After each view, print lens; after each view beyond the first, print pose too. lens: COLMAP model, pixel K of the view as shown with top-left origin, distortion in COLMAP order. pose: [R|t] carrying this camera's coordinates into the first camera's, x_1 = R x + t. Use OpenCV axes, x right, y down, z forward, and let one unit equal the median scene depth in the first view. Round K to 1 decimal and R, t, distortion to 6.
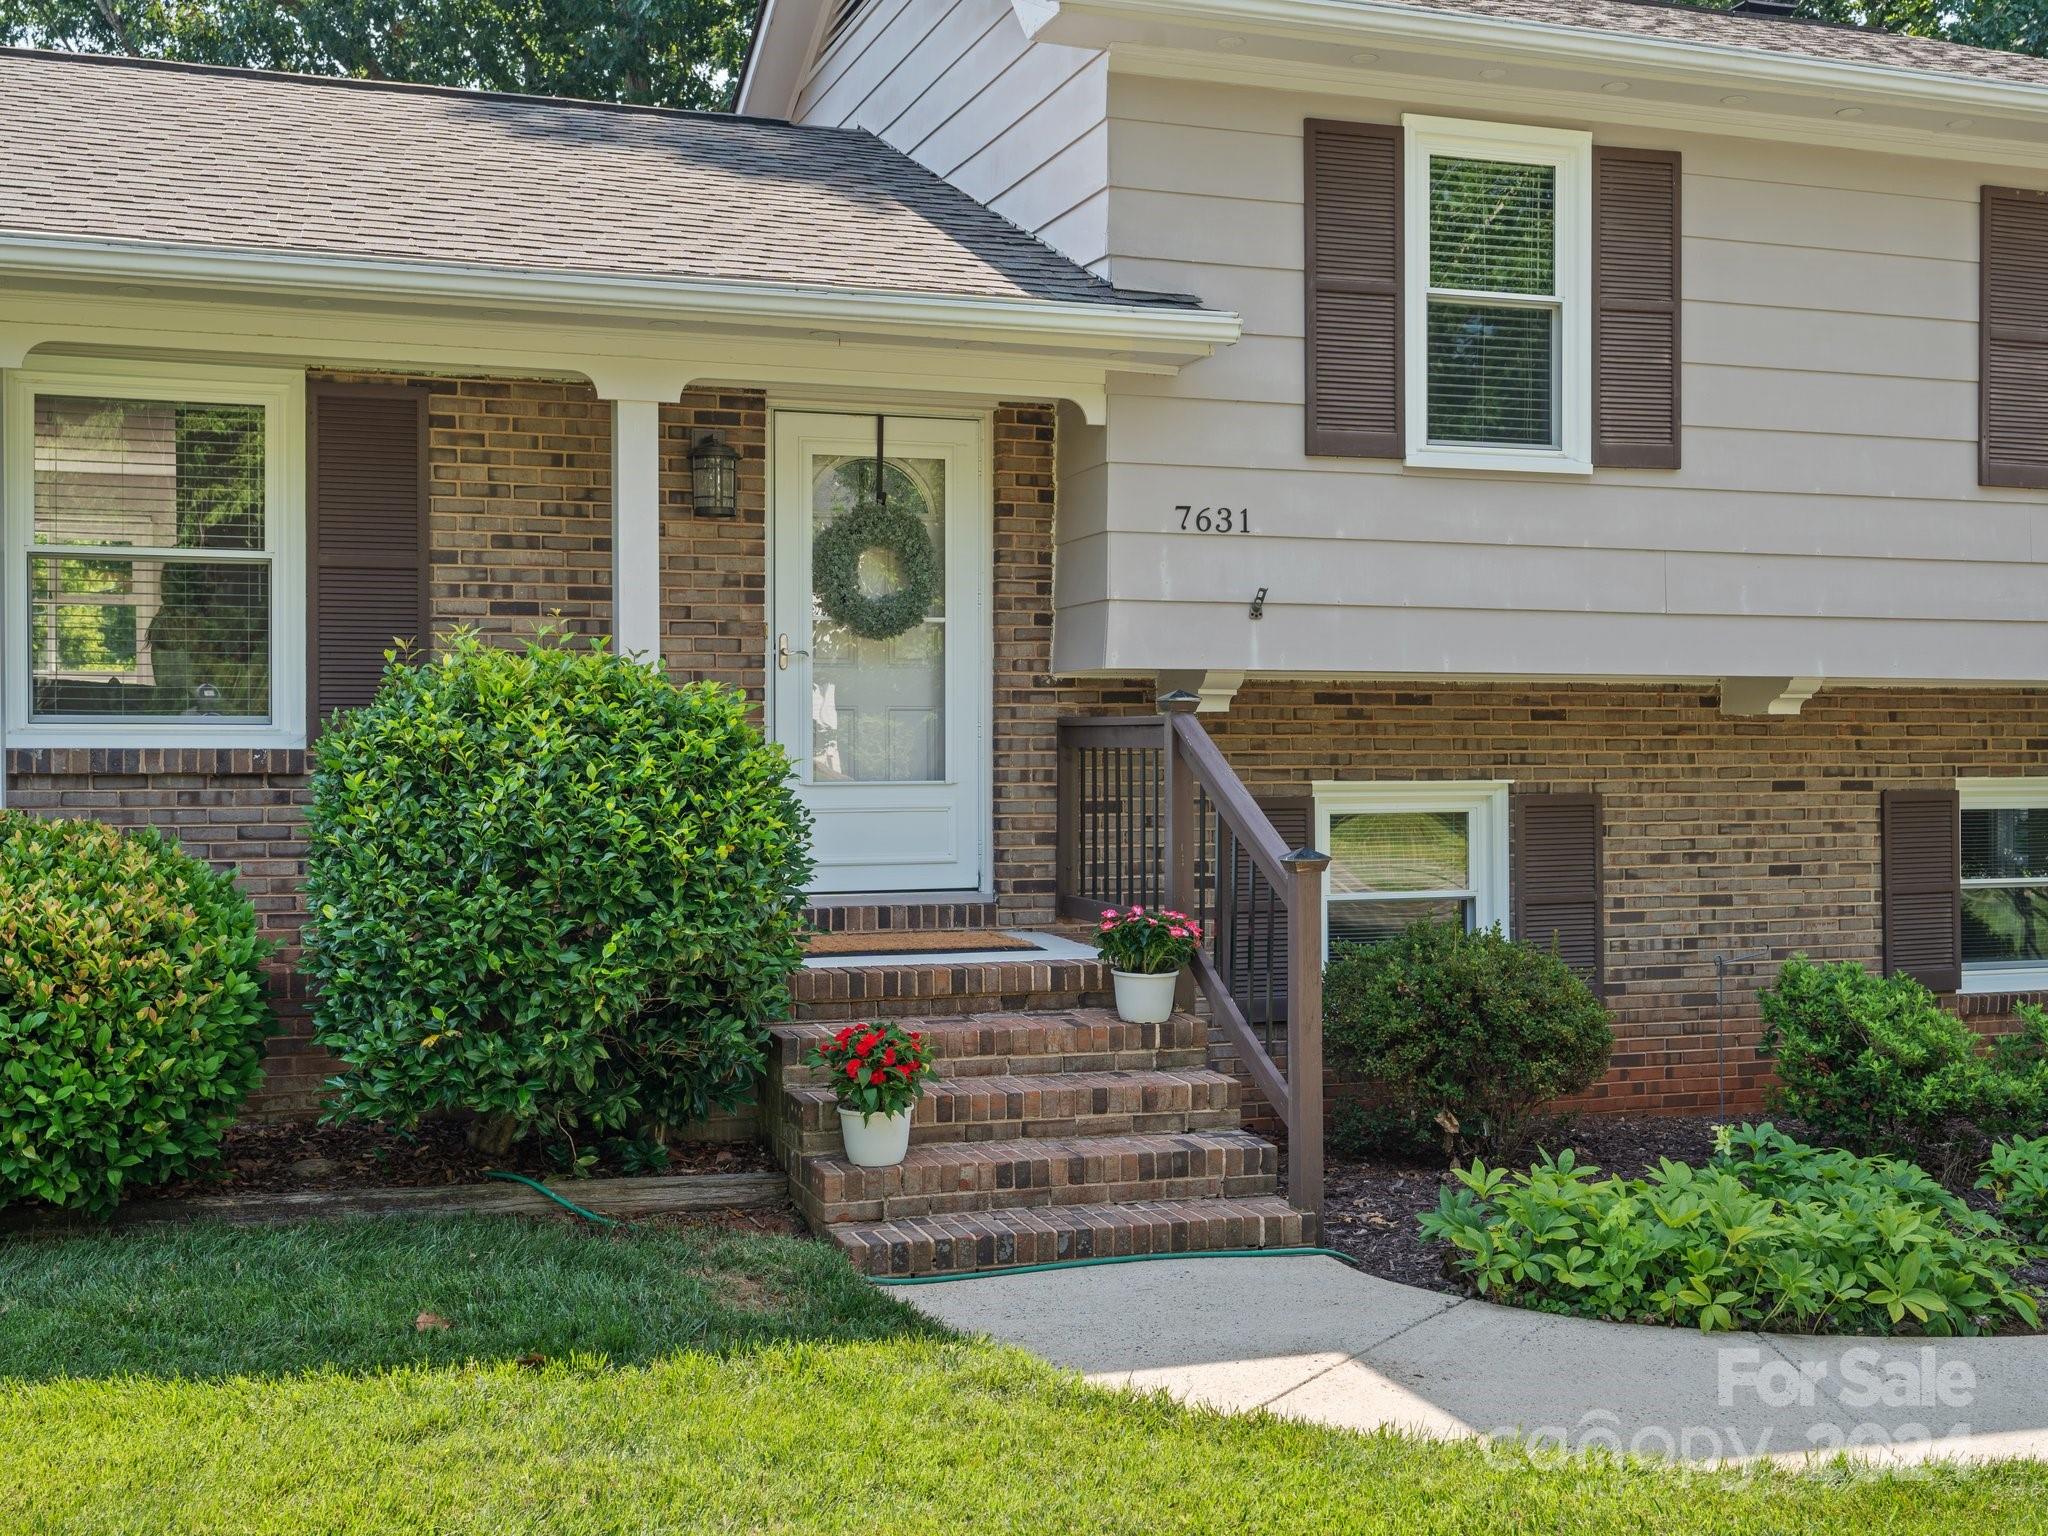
lens RADIAL K [[2272.6, 0, 1024.0], [0, 2272.6, 768.0], [0, 0, 1]] dist [0.010540, 0.008388]
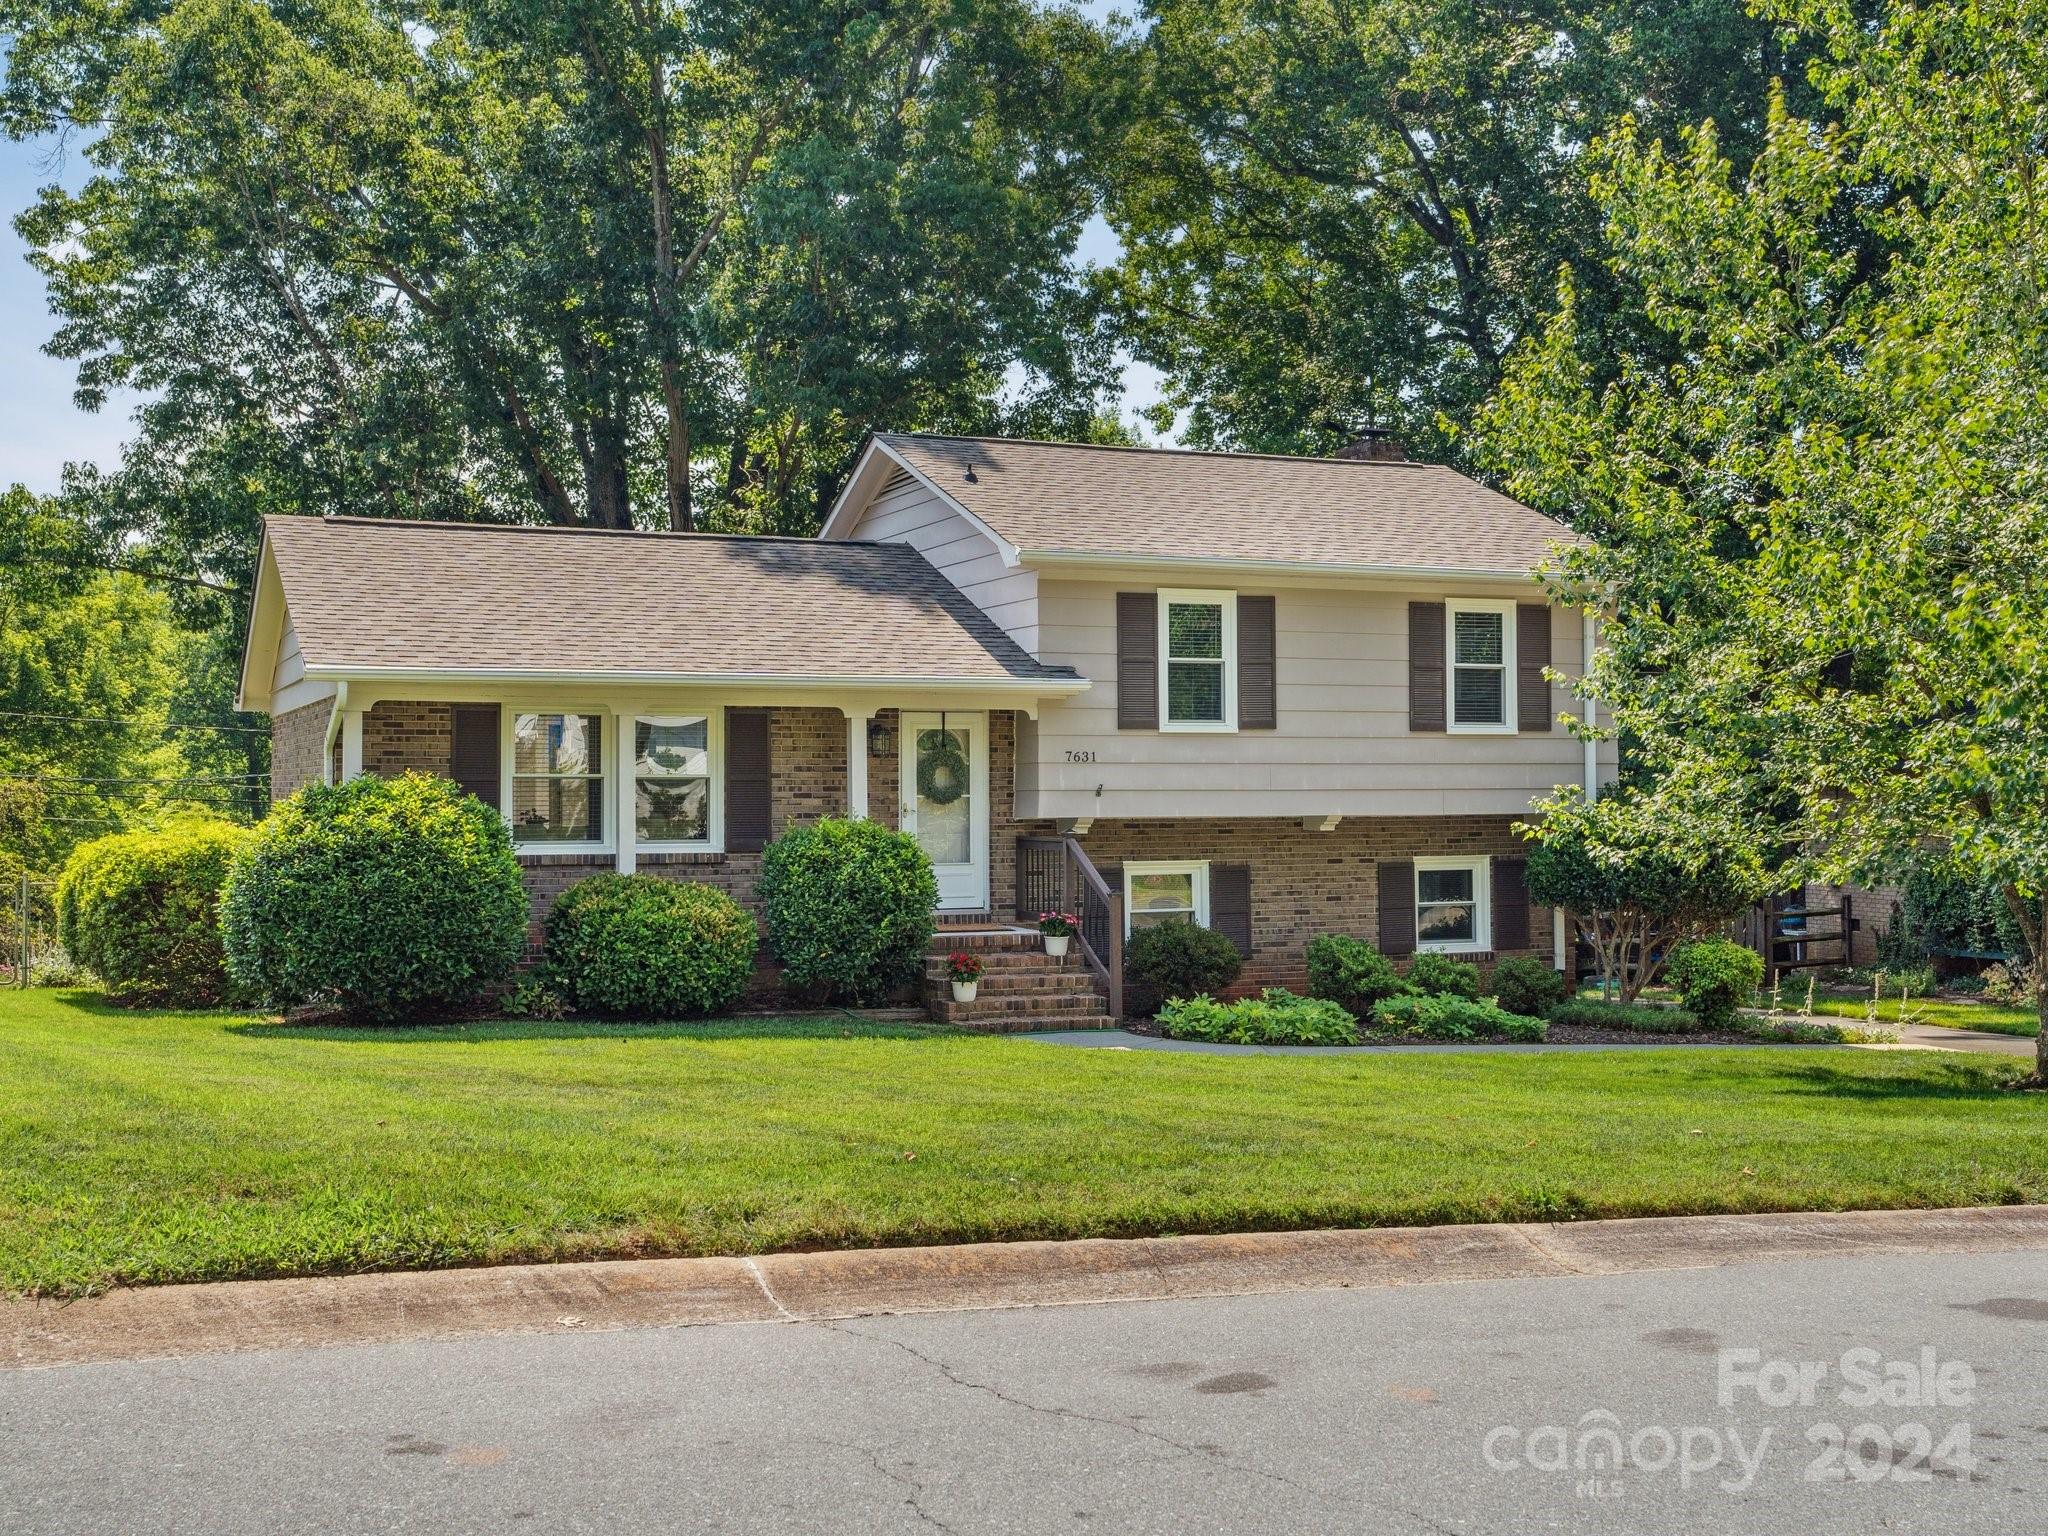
lens RADIAL K [[2272.6, 0, 1024.0], [0, 2272.6, 768.0], [0, 0, 1]] dist [0.010540, 0.008388]
pose [[0.997859, -0.002886, 0.065338, -0.138398], [0.004338, 0.999747, -0.022089, -0.042470], [-0.065258, 0.022325, 0.997619, -1.445199]]
